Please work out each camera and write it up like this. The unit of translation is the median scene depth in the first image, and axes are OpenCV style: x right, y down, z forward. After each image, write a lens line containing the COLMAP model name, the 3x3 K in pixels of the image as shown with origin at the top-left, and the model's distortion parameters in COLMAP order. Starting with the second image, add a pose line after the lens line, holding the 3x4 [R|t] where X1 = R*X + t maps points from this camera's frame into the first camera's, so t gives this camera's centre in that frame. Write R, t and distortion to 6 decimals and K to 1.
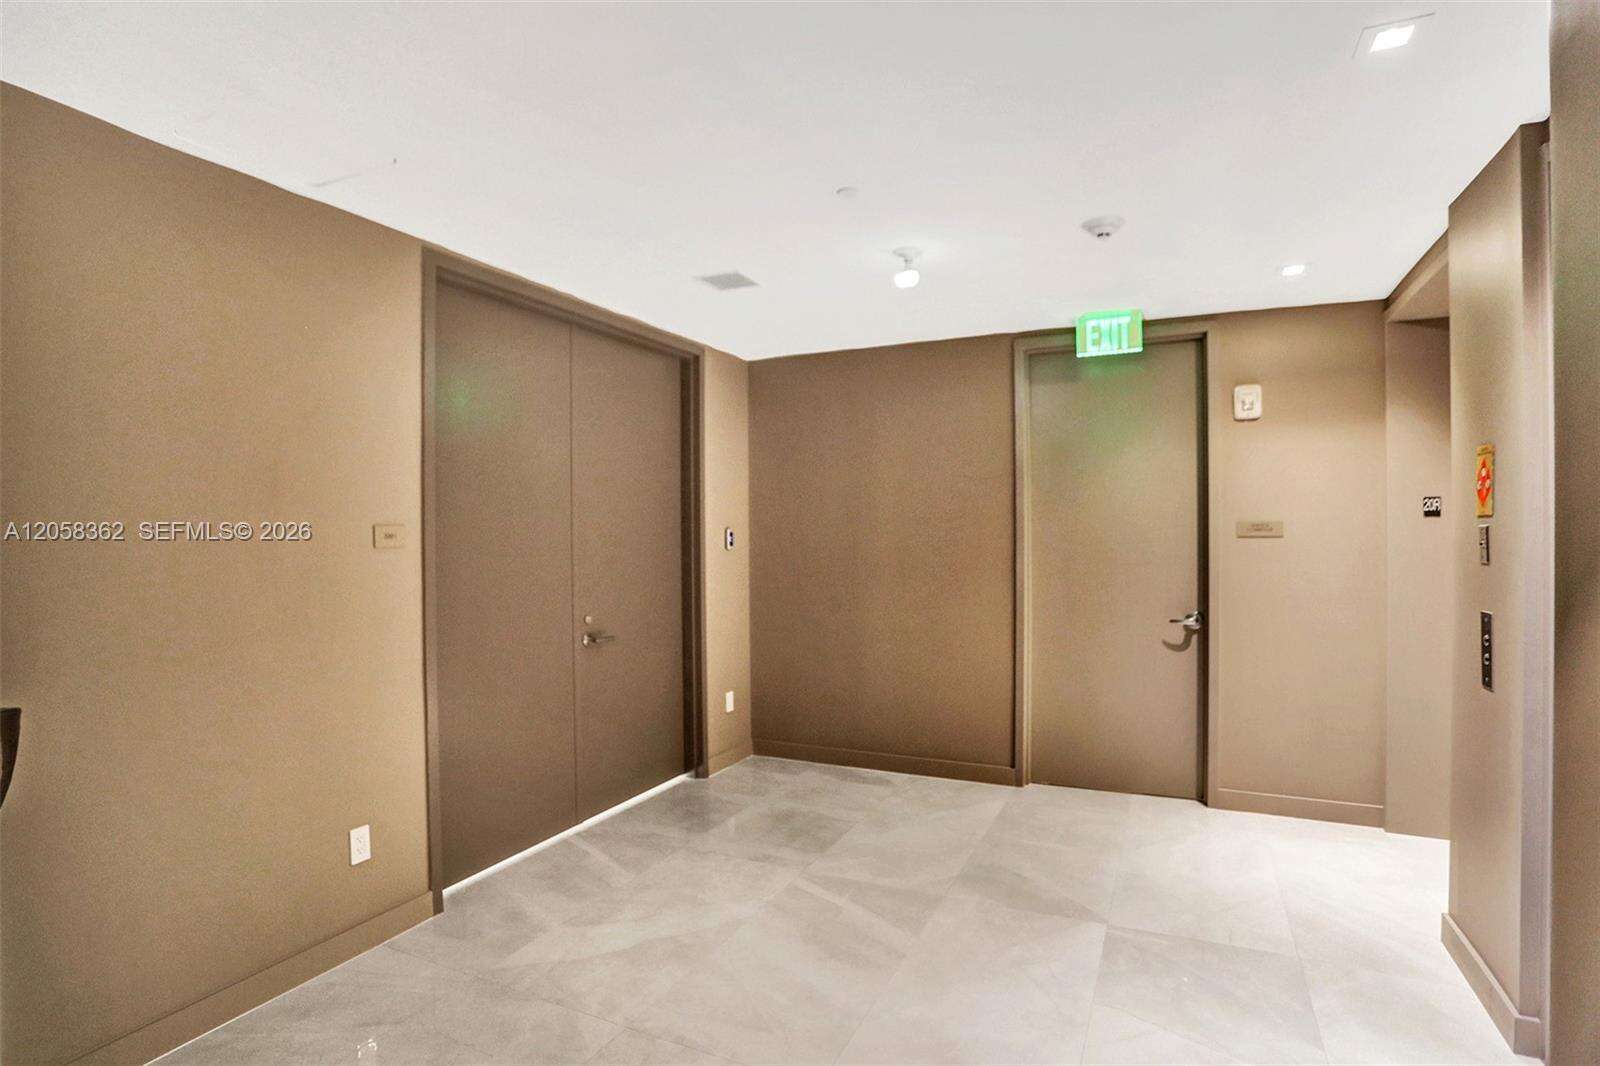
lens RADIAL K [[837.4, 0, 797.7], [0, 837.4, 522.6], [0, 0, 1]] dist [-0.079244, 0.022741]
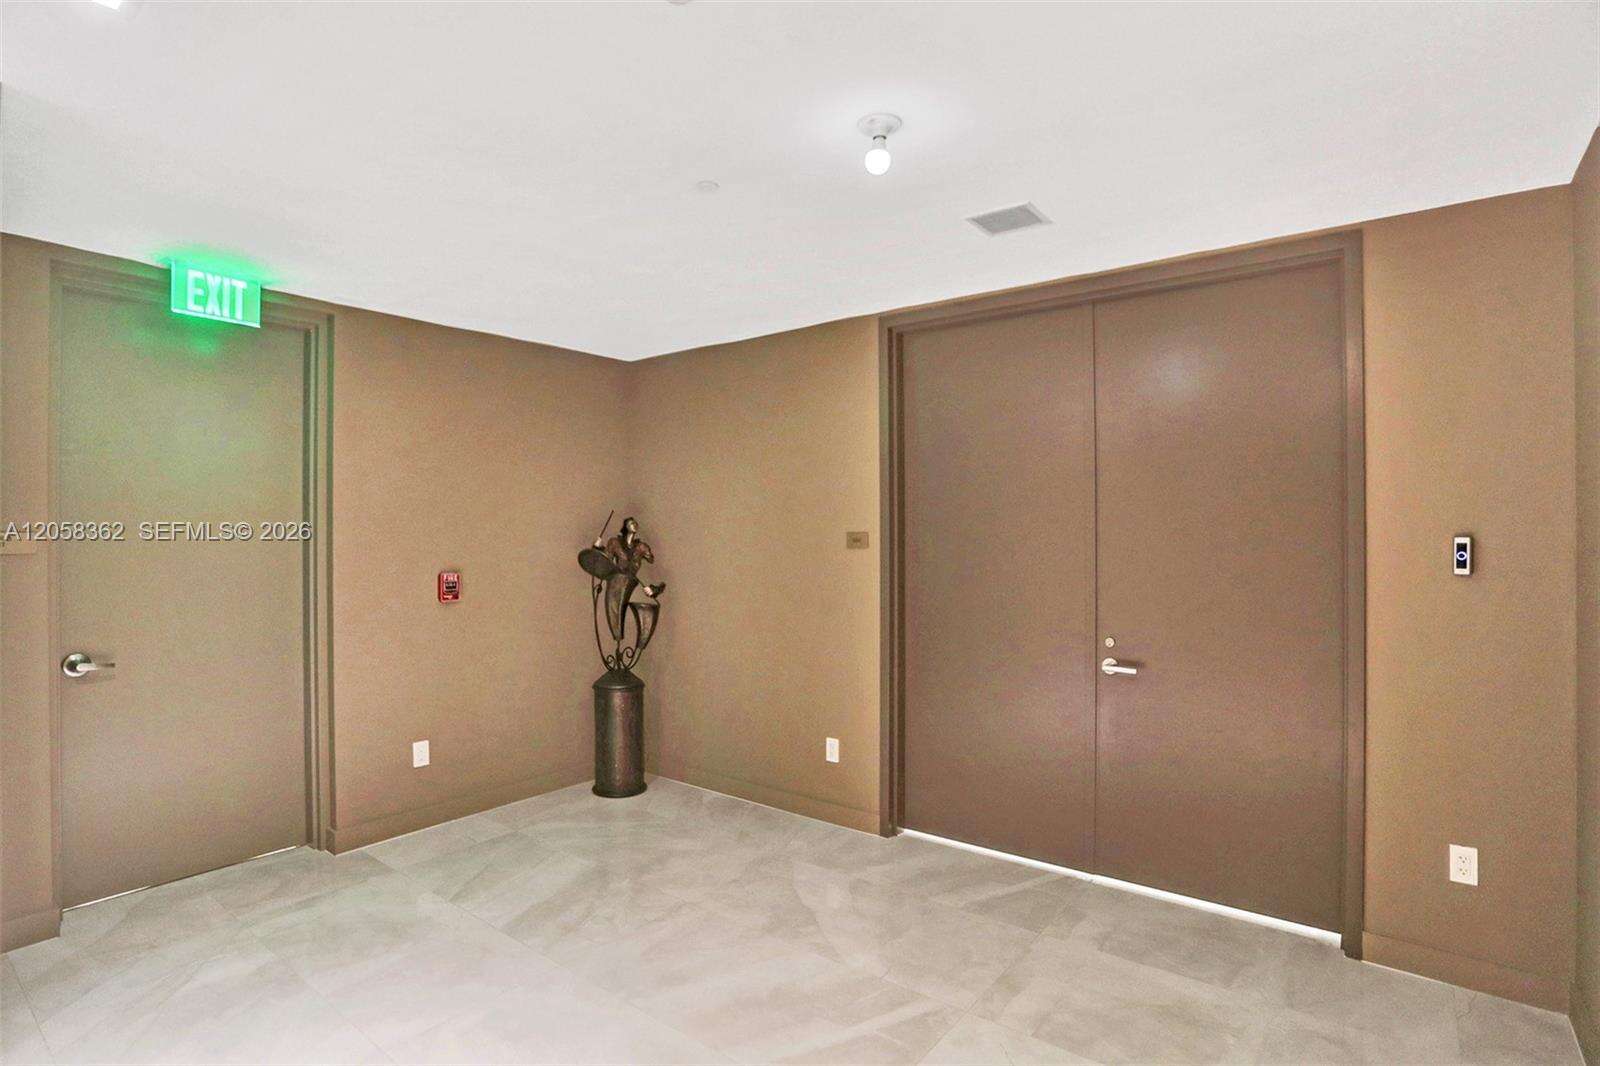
lens RADIAL K [[837.4, 0, 797.7], [0, 837.4, 522.6], [0, 0, 1]] dist [-0.079244, 0.022741]
pose [[-0.247877, -0.004072, -0.968783, 0.797711], [0.007705, 0.999951, -0.006174, -0.005022], [0.968761, -0.008995, -0.247834, 1.120754]]
